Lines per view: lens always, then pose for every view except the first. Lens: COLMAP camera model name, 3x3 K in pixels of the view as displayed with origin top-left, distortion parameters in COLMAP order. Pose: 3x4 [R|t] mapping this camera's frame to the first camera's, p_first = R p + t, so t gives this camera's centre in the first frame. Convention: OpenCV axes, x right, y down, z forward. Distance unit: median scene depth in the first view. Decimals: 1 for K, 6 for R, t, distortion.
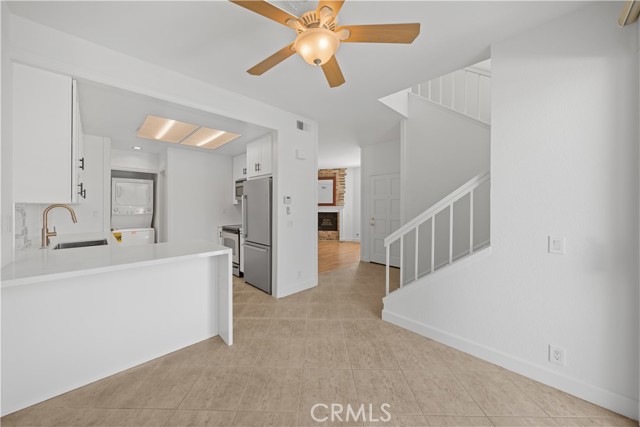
lens RADIAL K [[227.7, 0, 317.7], [0, 227.7, 203.7], [0, 0, 1]] dist [-0.000342, -0.000015]
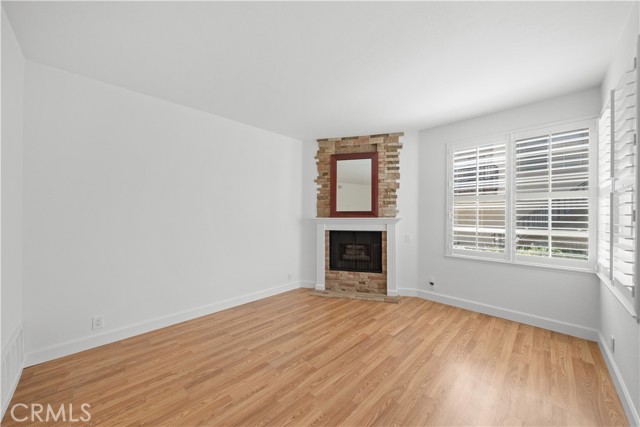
lens RADIAL K [[228.6, 0, 320.0], [0, 228.6, 213.5], [0, 0, 1]] dist [0.000531, 0.000059]
pose [[0.999972, 0.001520, 0.007377, -0.037788], [-0.001504, 0.999997, -0.002110, 0.004216], [-0.007380, 0.002099, 0.999971, 0.550995]]
